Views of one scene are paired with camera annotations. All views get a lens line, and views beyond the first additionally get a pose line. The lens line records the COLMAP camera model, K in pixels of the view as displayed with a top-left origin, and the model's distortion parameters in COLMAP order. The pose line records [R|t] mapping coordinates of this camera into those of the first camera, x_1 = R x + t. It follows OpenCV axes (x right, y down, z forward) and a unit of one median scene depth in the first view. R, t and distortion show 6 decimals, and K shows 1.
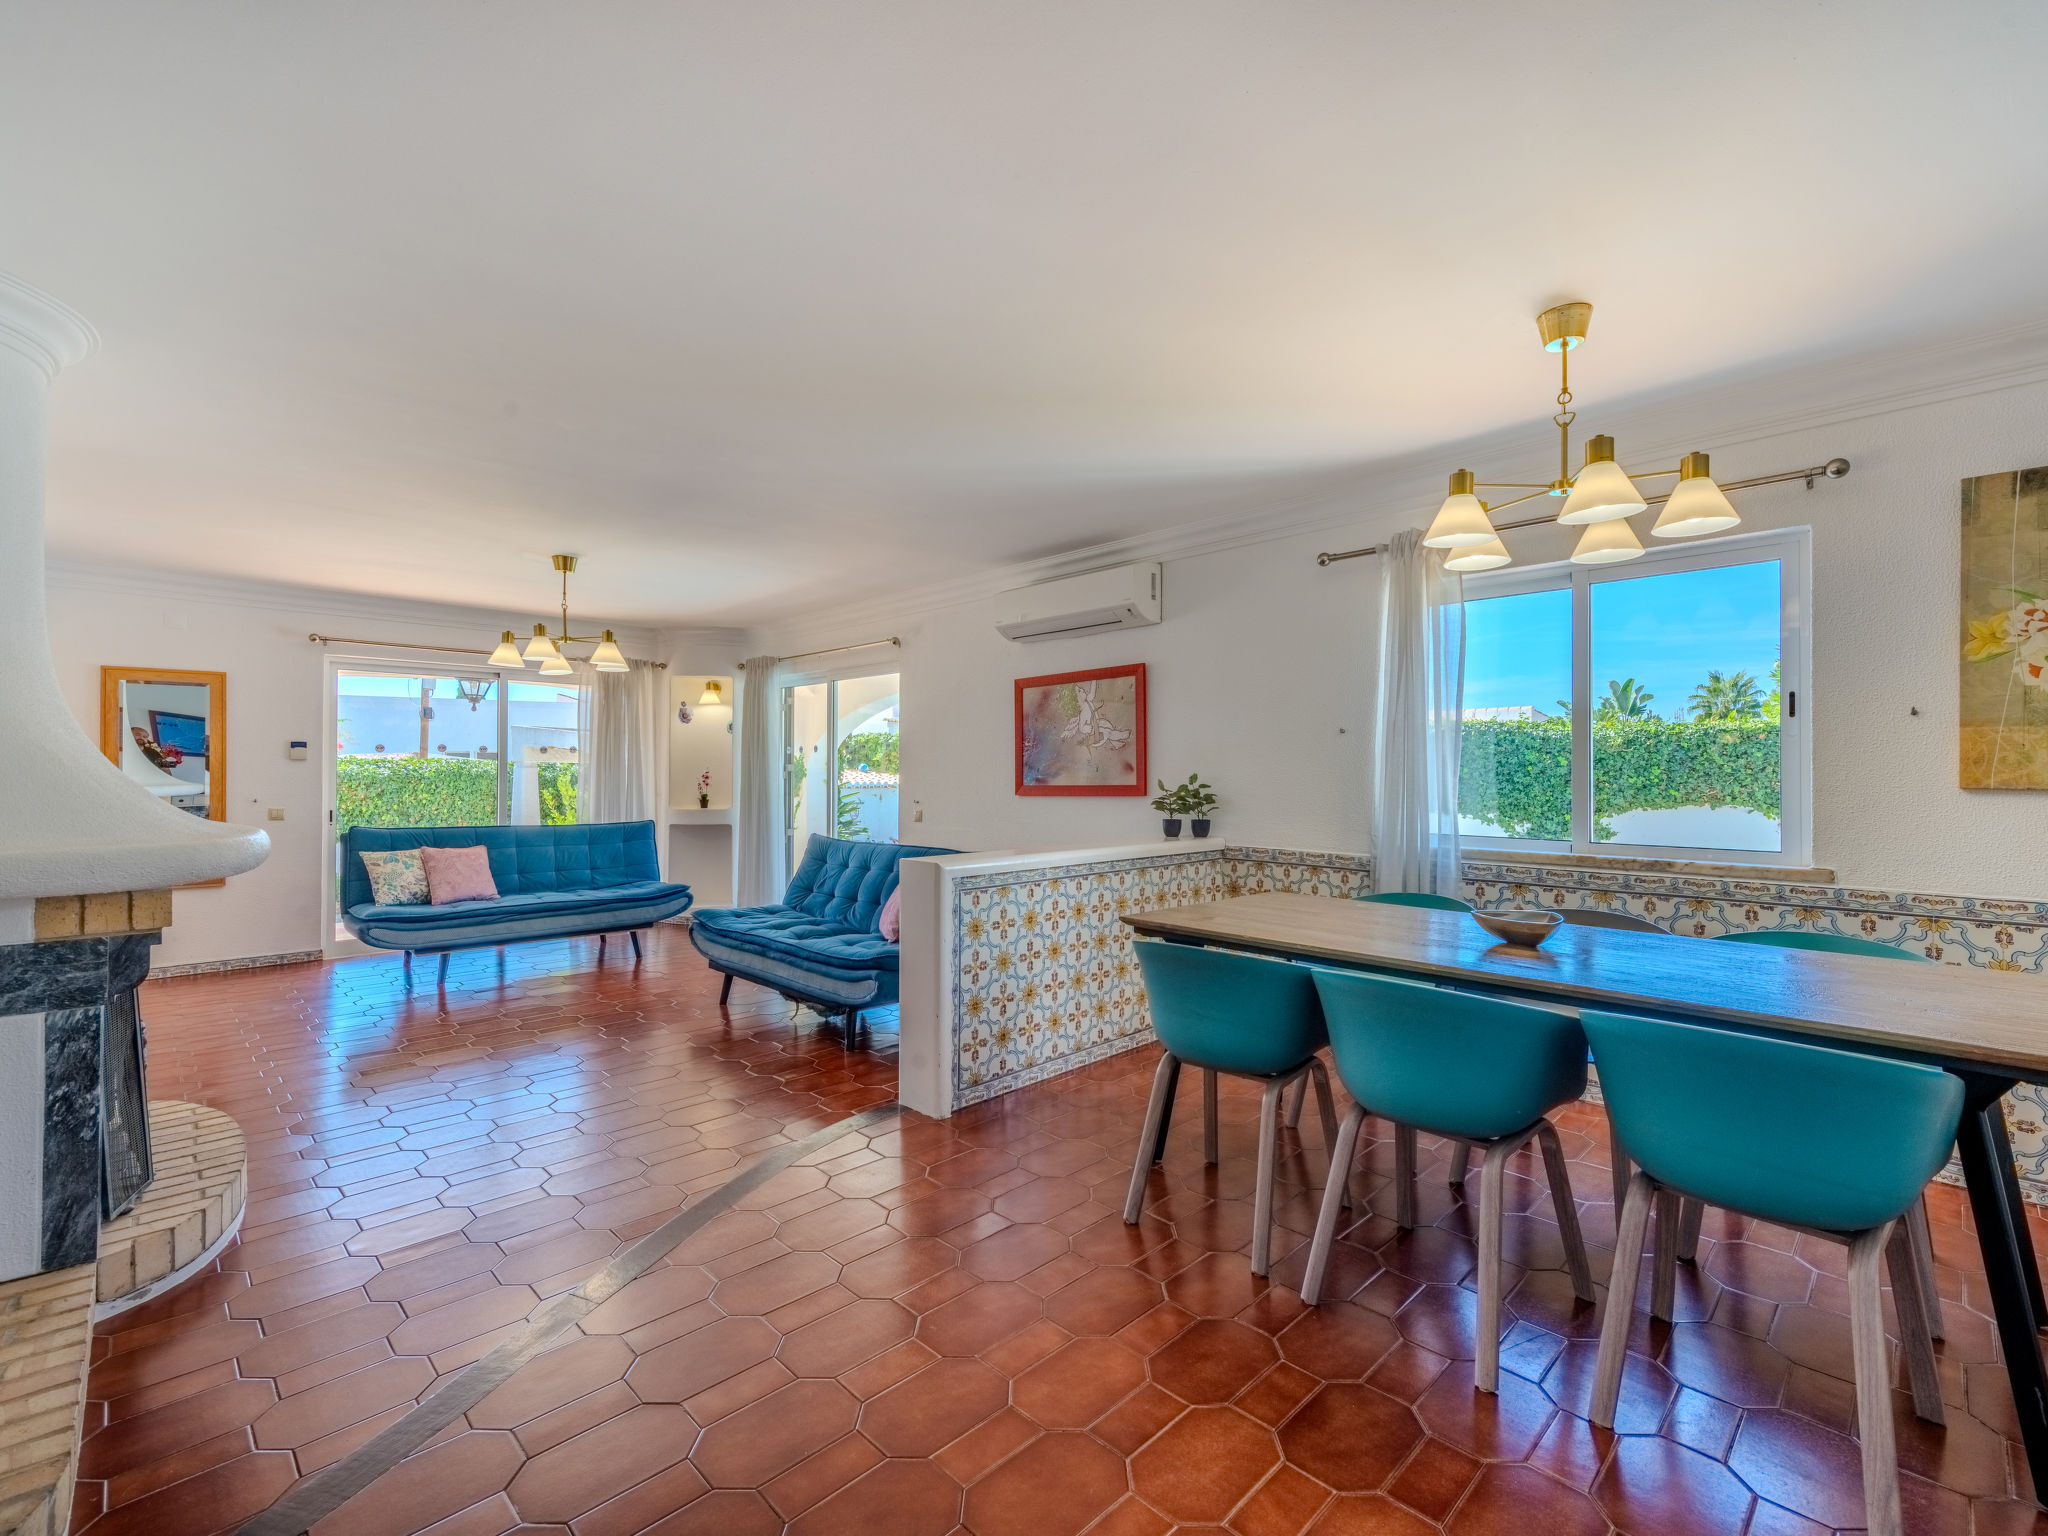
lens RADIAL K [[905.7, 0, 1041.7], [0, 905.7, 761.9], [0, 0, 1]] dist [0.021821, -0.007618]
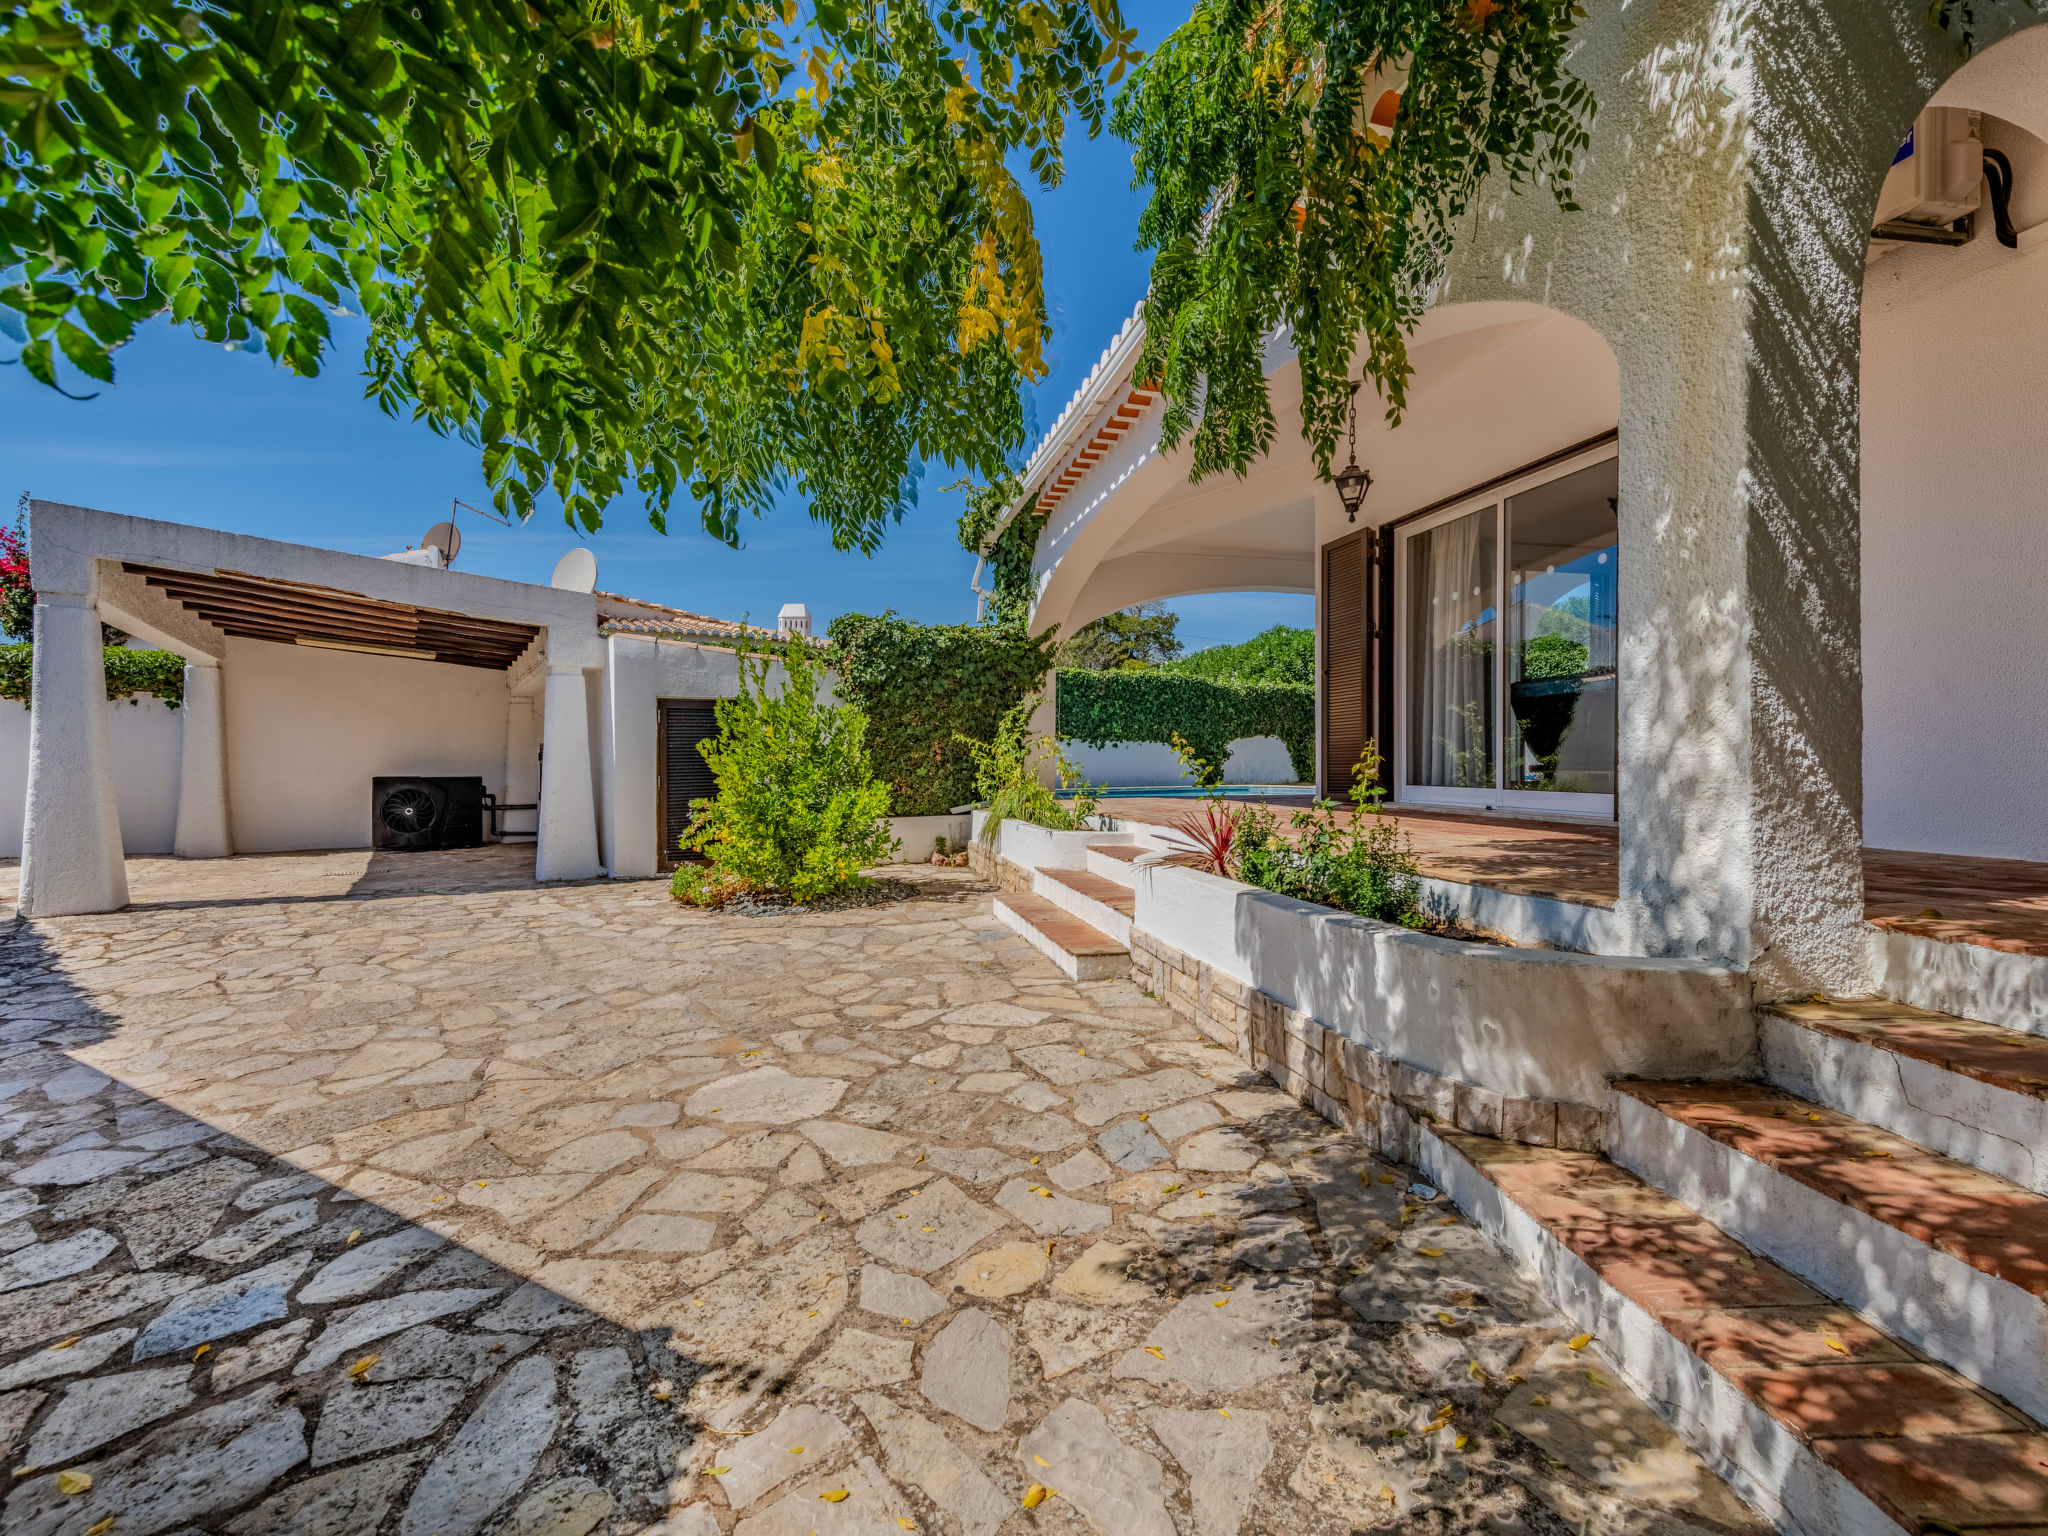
lens RADIAL K [[905.7, 0, 1041.7], [0, 905.7, 761.9], [0, 0, 1]] dist [0.021821, -0.007618]
pose [[0.504577, -0.004681, 0.863354, -1.698101], [-0.007696, 0.999921, 0.009919, 0.161475], [-0.863333, -0.011649, 0.504501, 1.036312]]
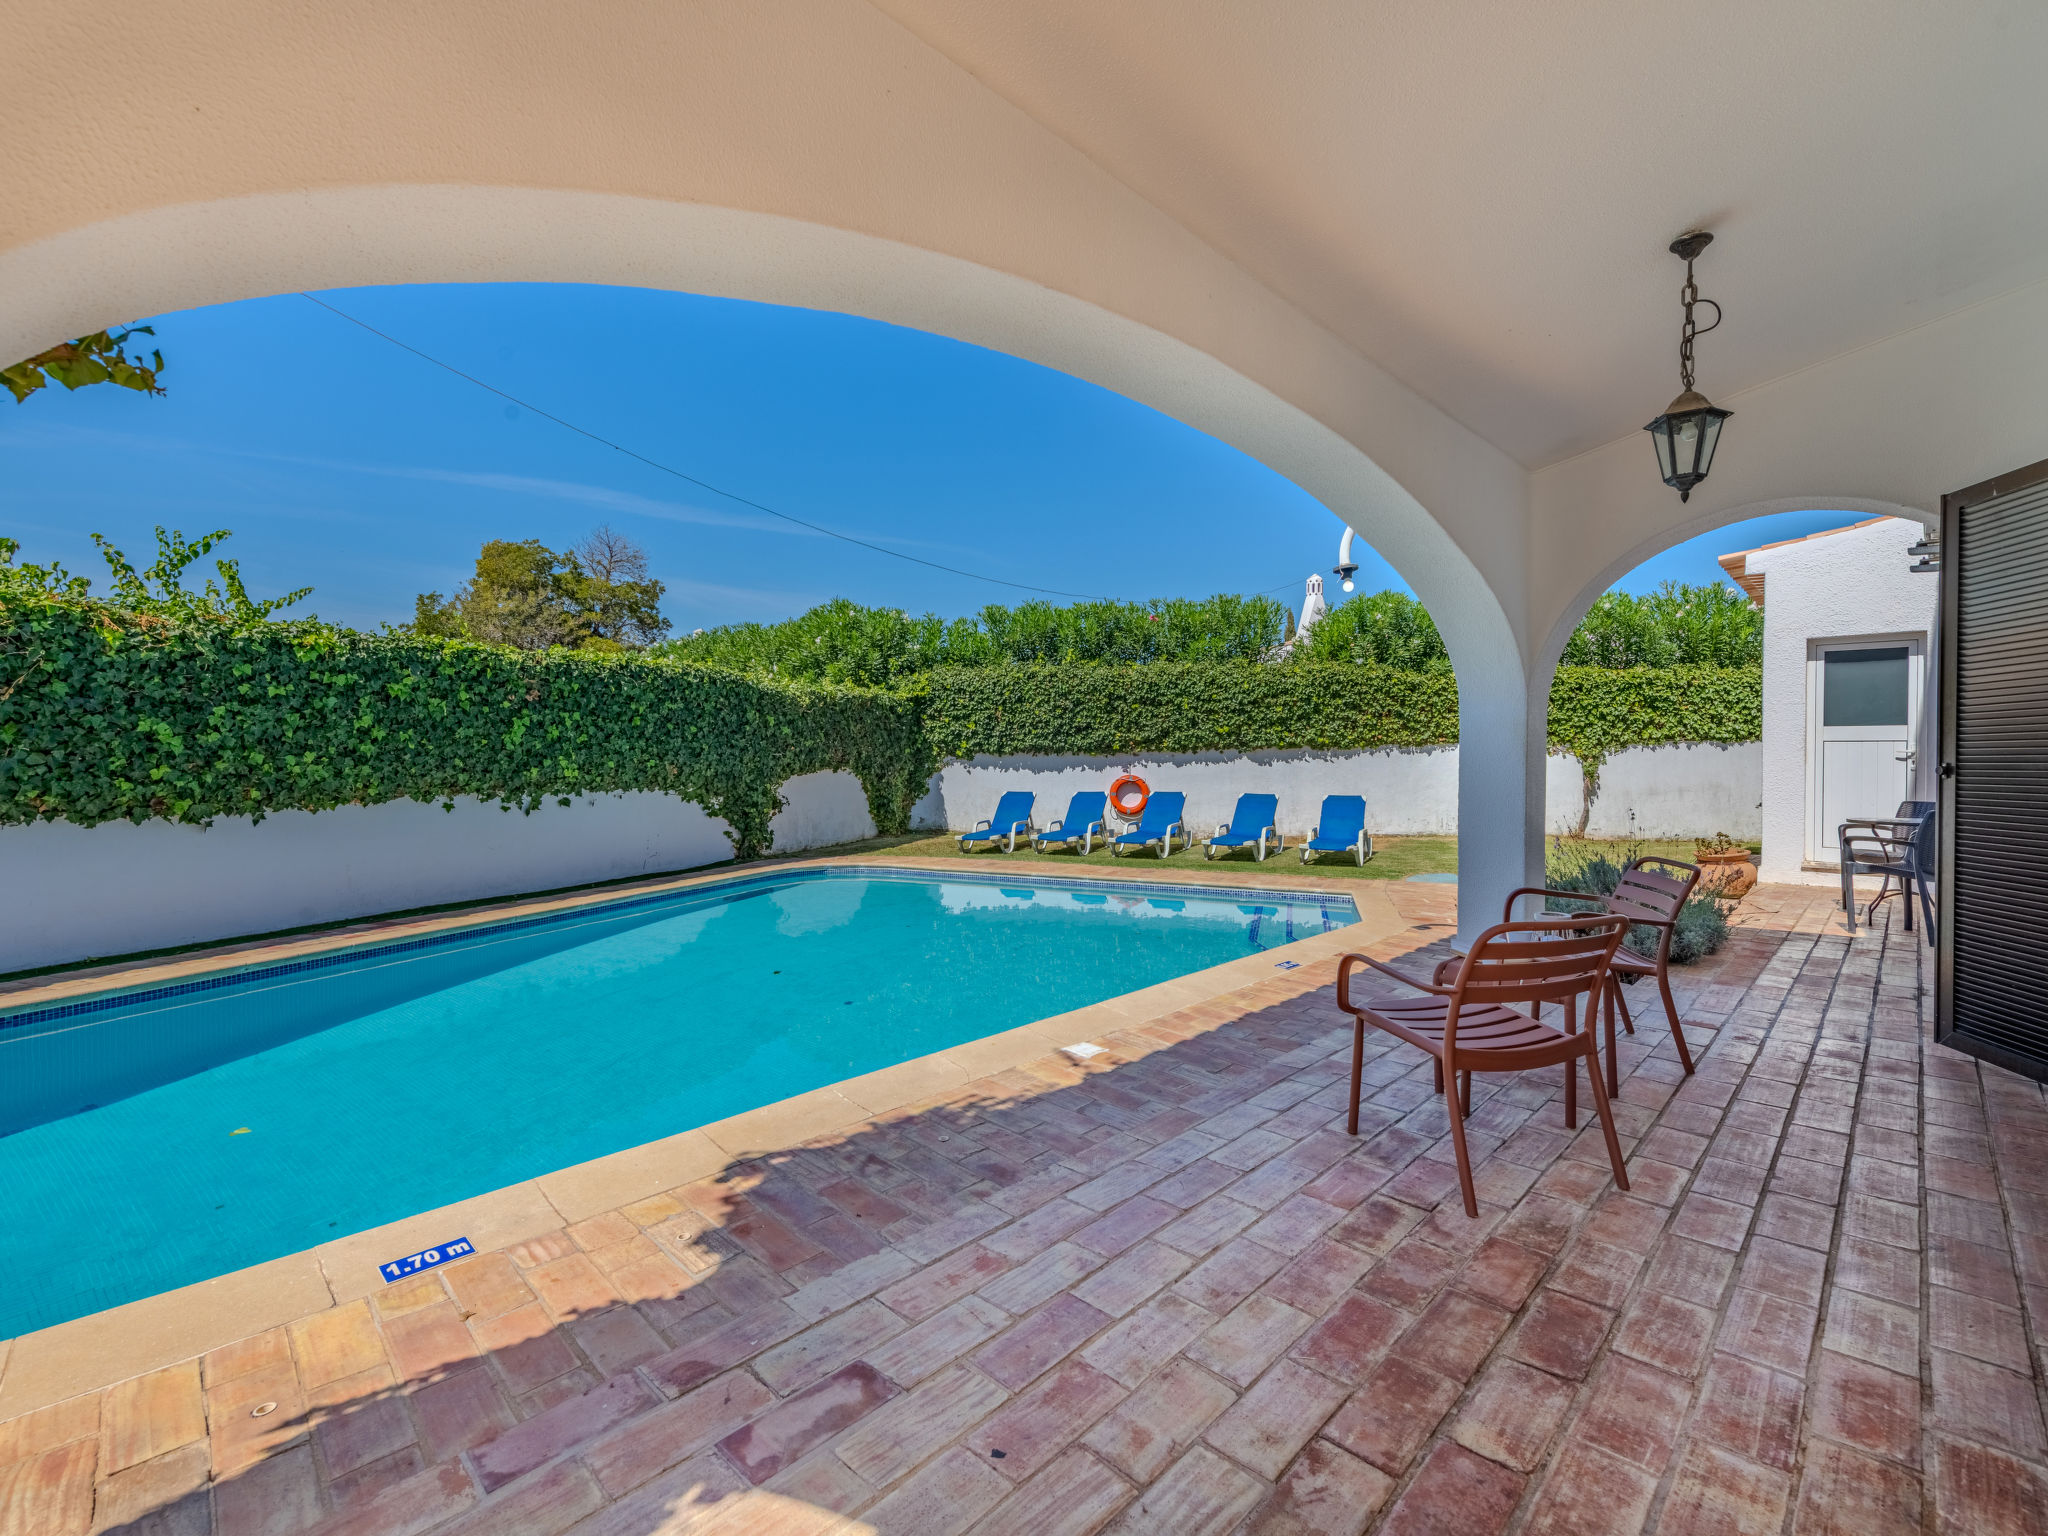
lens RADIAL K [[905.7, 0, 1041.7], [0, 905.7, 761.9], [0, 0, 1]] dist [0.021821, -0.007618]
pose [[-0.026568, -0.011840, 0.999577, -0.582616], [-0.015197, 0.999819, 0.011439, 0.048281], [-0.999531, -0.014887, -0.026743, 1.559224]]
